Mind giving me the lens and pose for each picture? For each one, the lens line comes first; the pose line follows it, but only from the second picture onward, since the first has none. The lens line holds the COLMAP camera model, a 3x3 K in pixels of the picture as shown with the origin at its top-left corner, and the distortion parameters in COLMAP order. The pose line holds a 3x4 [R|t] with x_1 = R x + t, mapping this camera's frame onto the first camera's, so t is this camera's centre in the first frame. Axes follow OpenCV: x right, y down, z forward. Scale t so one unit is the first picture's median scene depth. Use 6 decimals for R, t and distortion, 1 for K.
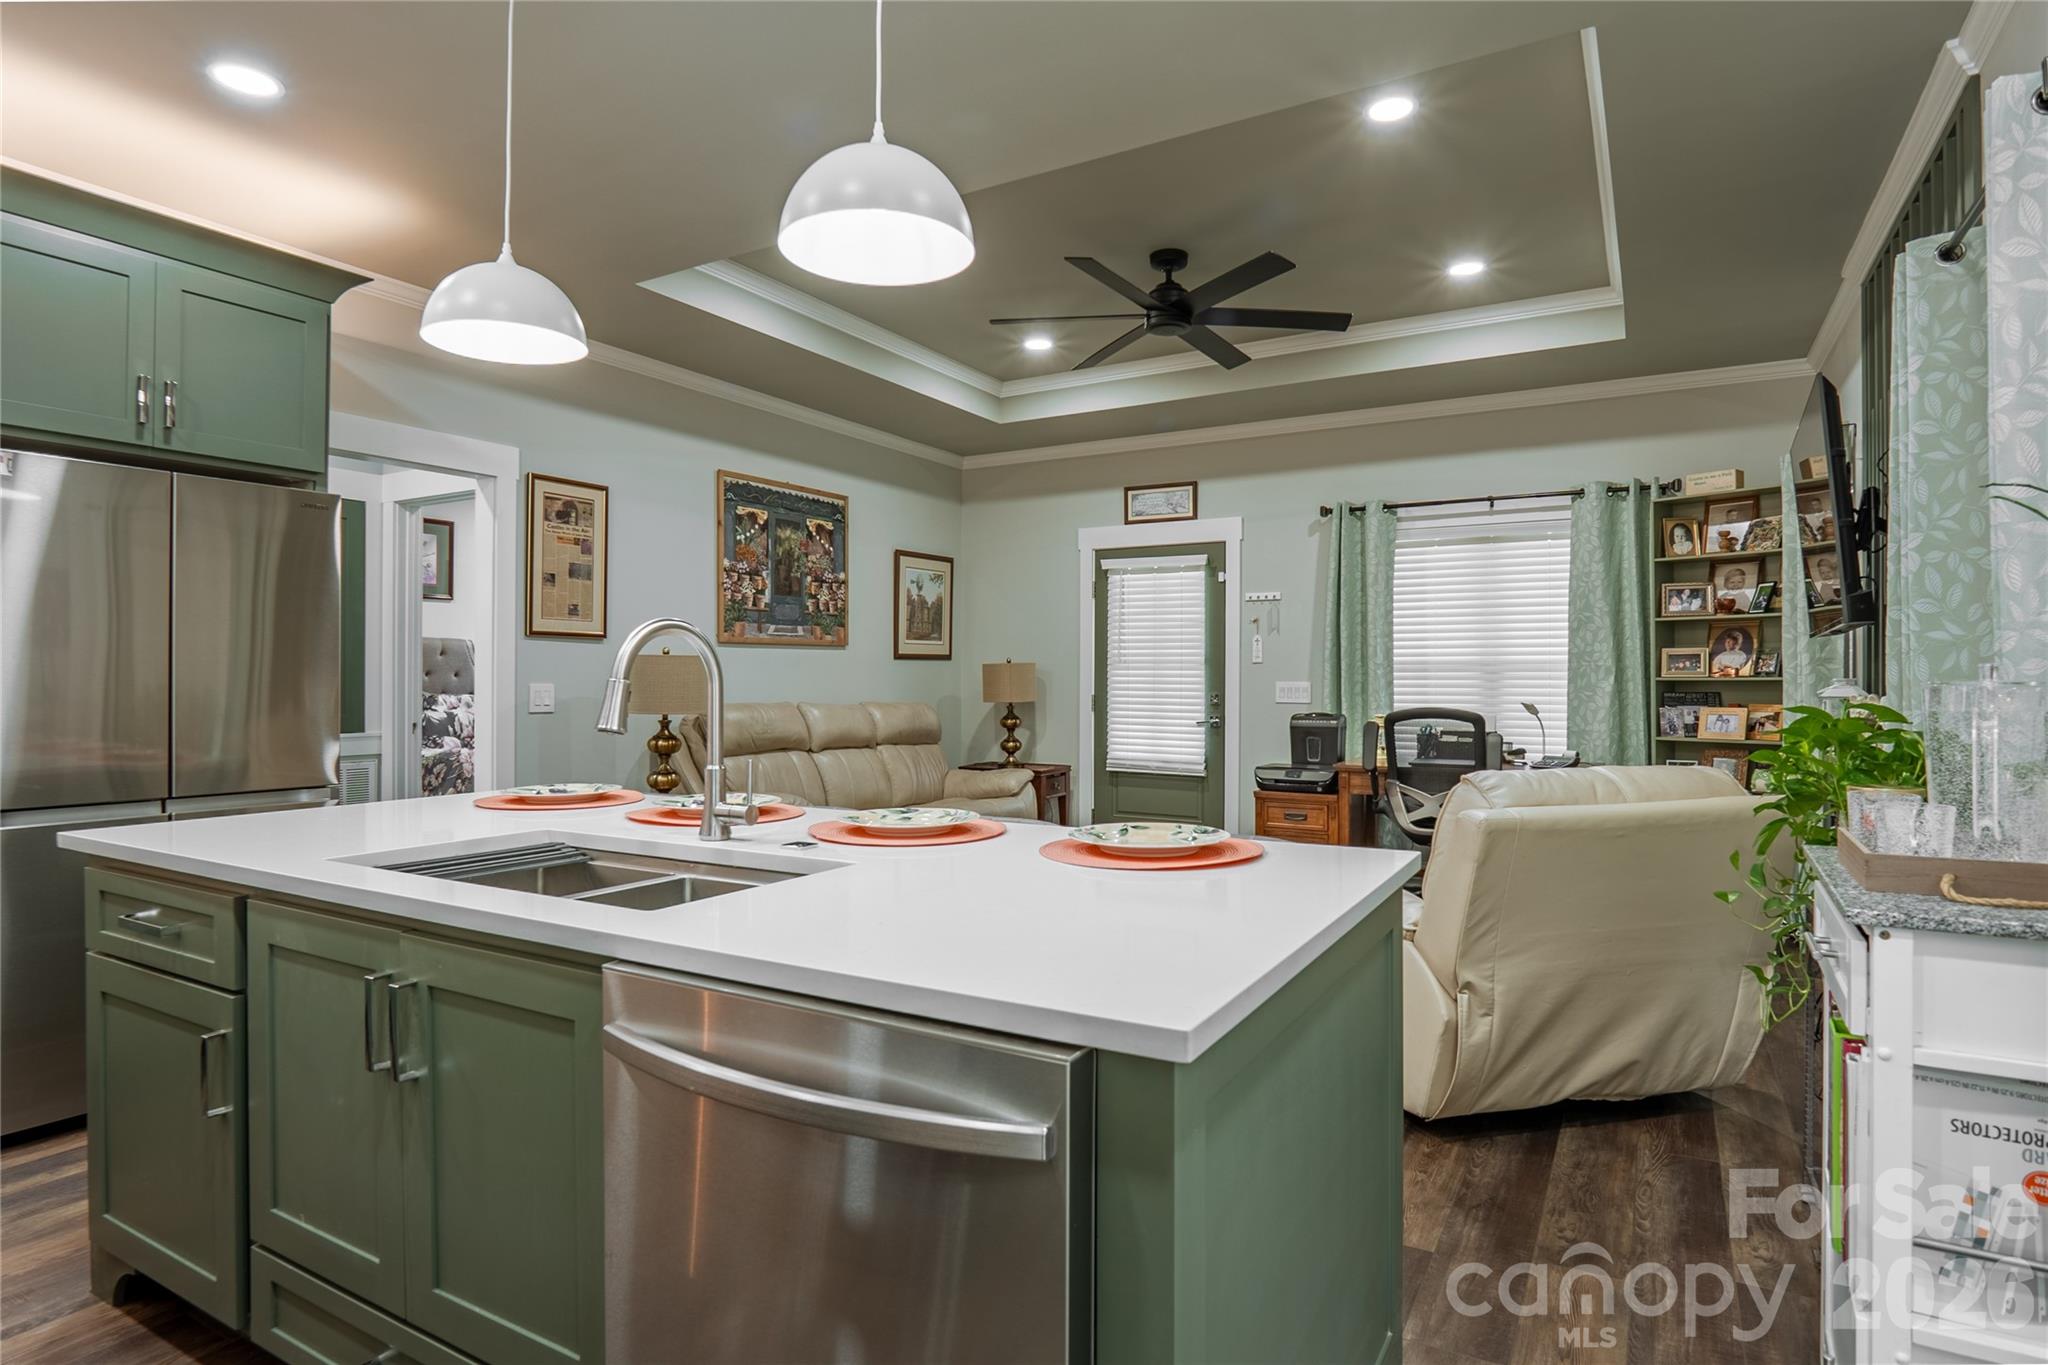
lens RADIAL K [[1088.5, 0, 1023.9], [0, 1088.5, 674.7], [0, 0, 1]] dist [-0.033232, 0.008549]
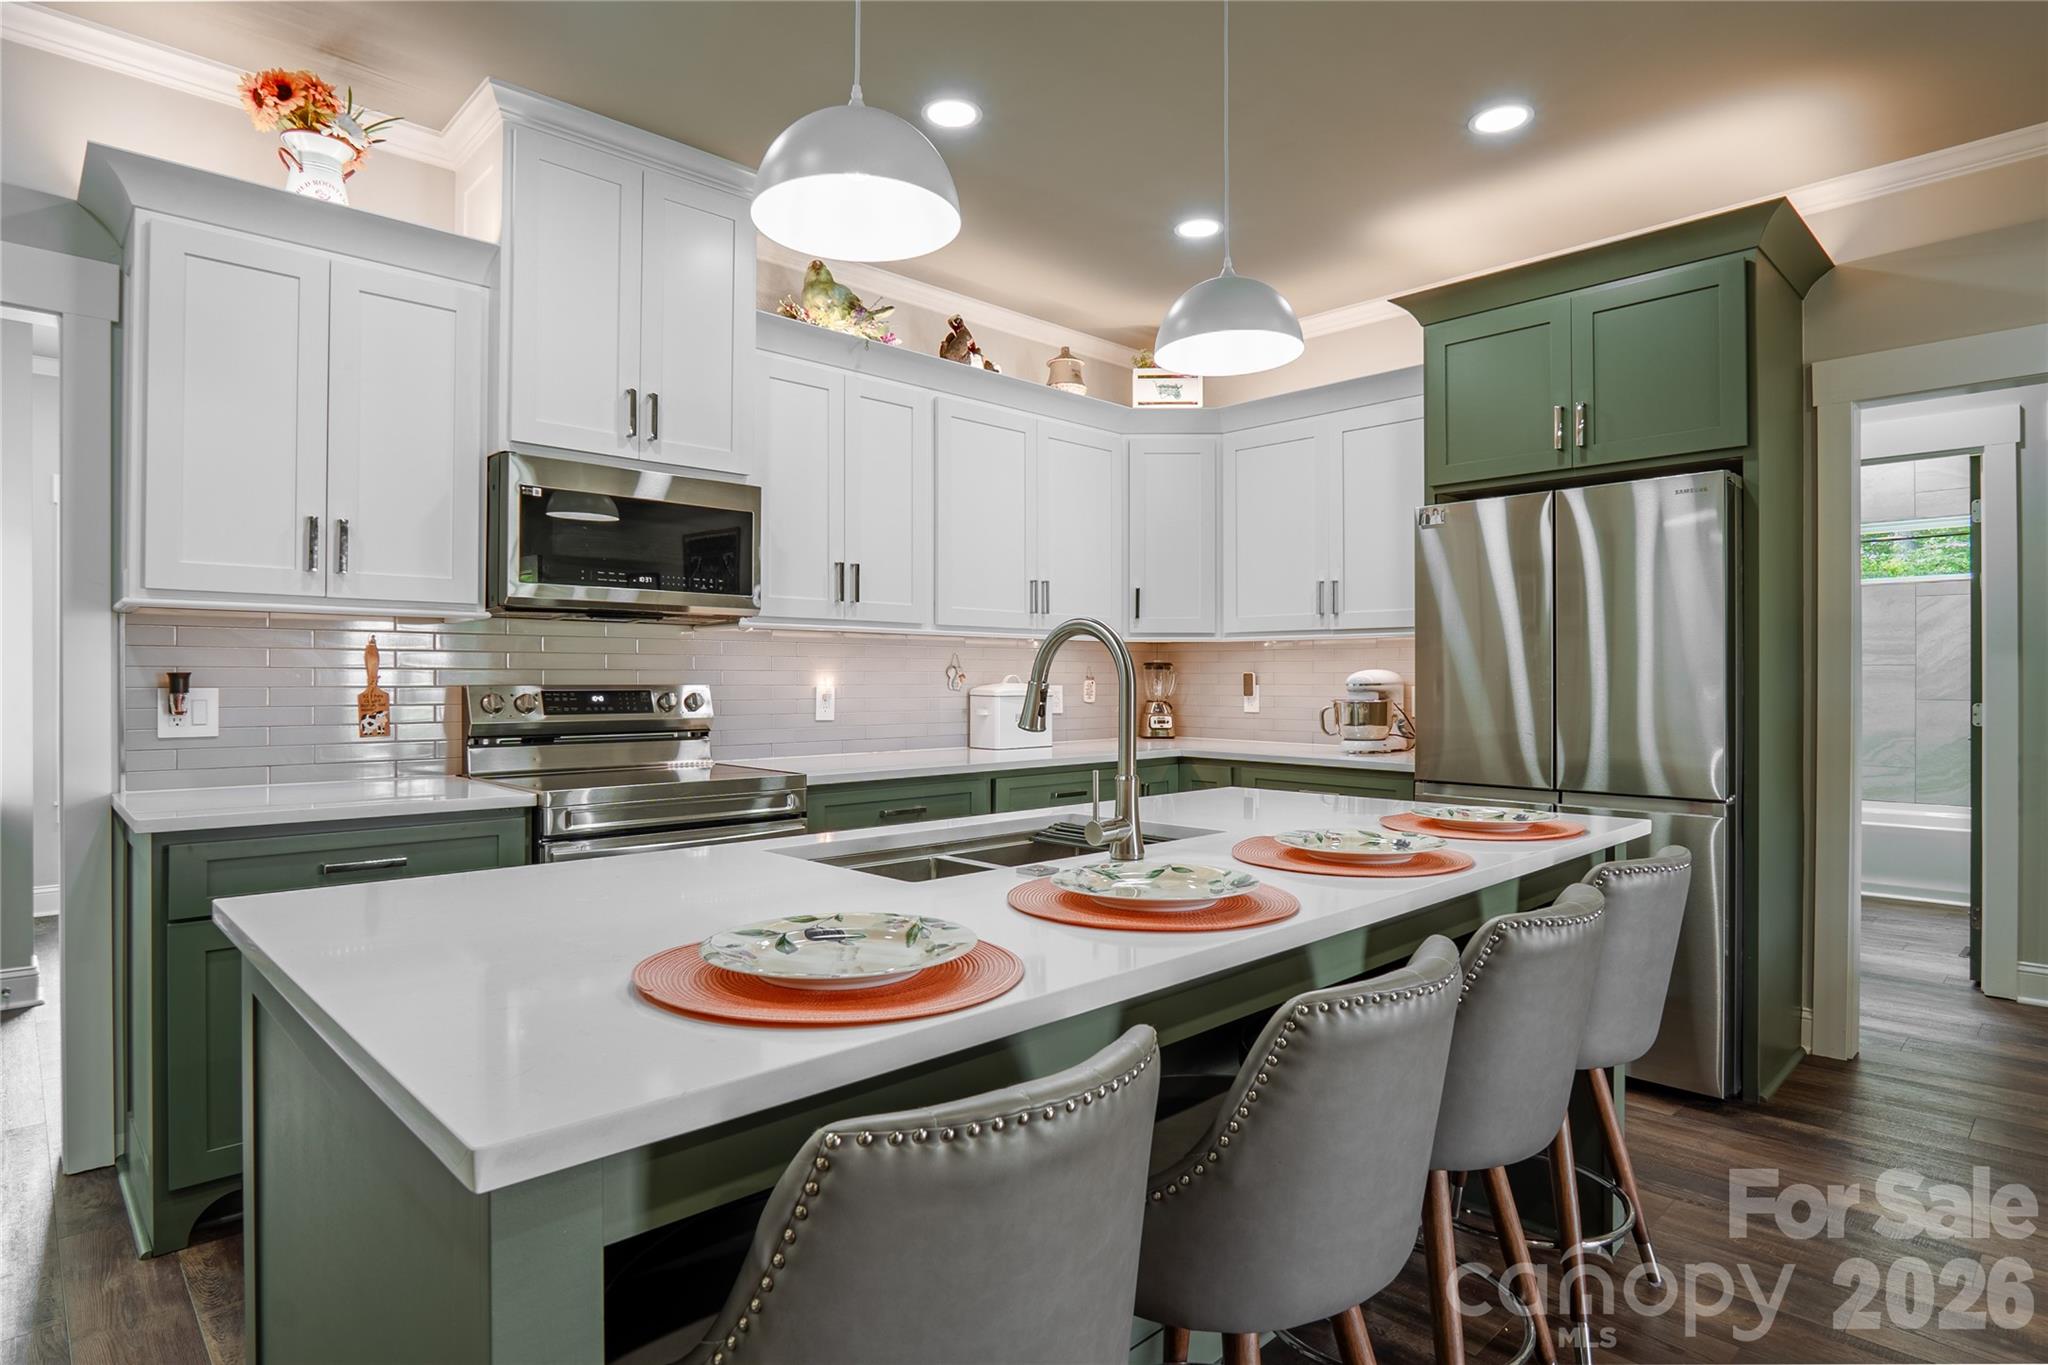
lens RADIAL K [[1088.5, 0, 1023.9], [0, 1088.5, 674.7], [0, 0, 1]] dist [-0.033232, 0.008549]
pose [[-0.276372, -0.006231, -0.961031, 0.213796], [0.004306, 0.999961, -0.007722, 0.002254], [0.961041, -0.006273, -0.276334, 0.413469]]
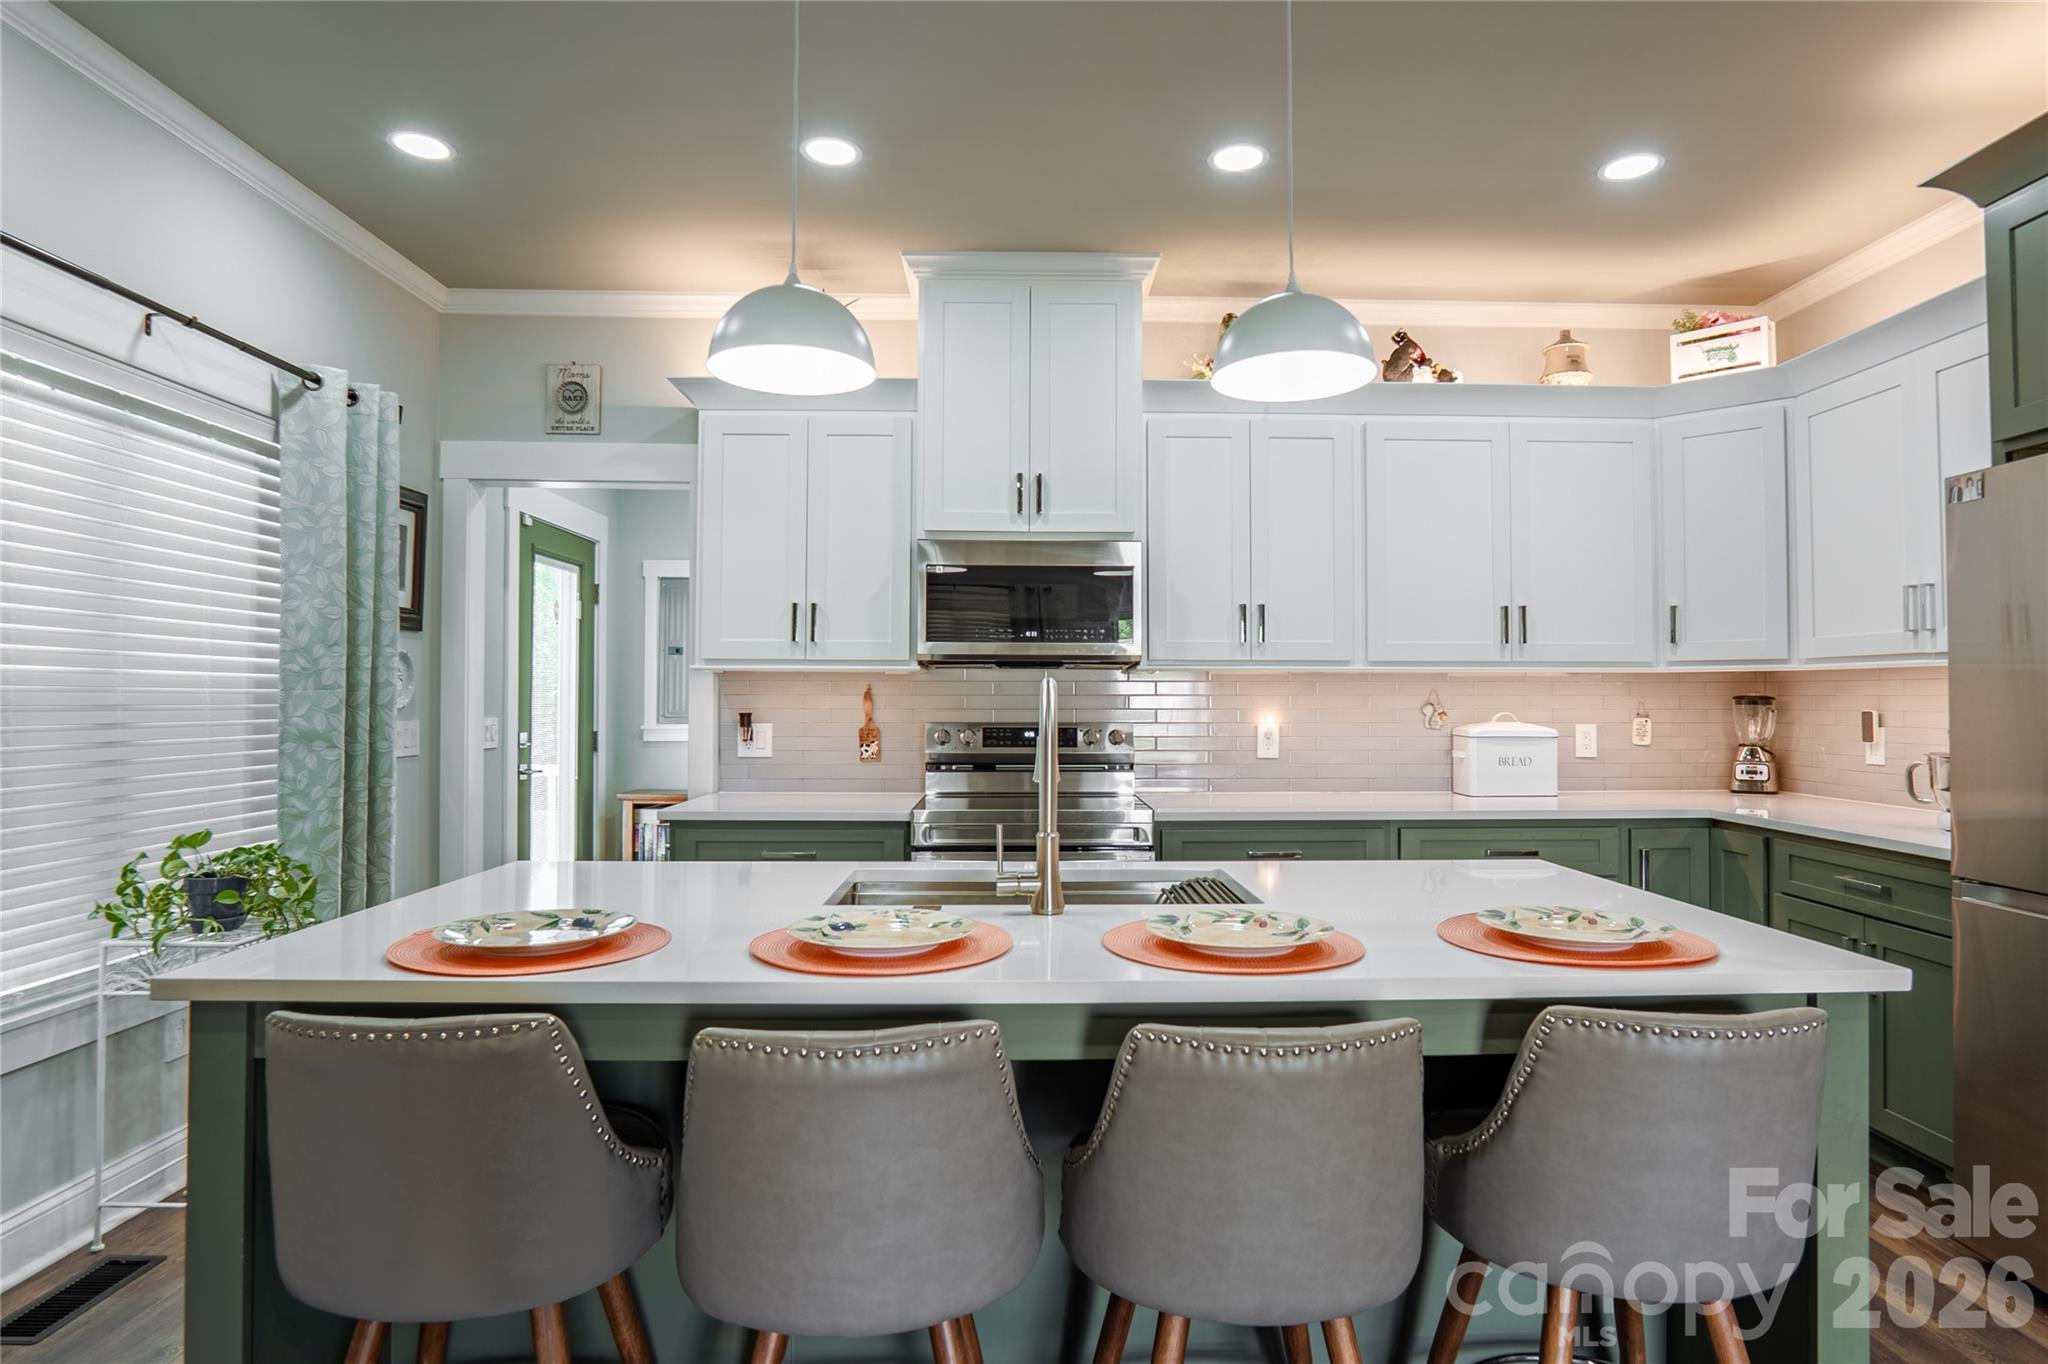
lens RADIAL K [[1113.1, 0, 1047.9], [0, 1113.1, 674.9], [0, 0, 1]] dist [-0.035708, 0.011618]
pose [[-0.849703, -0.013686, -0.527084, 0.077291], [0.000397, 0.999646, -0.026596, -0.009390], [0.527262, -0.022808, -0.849397, 0.640853]]
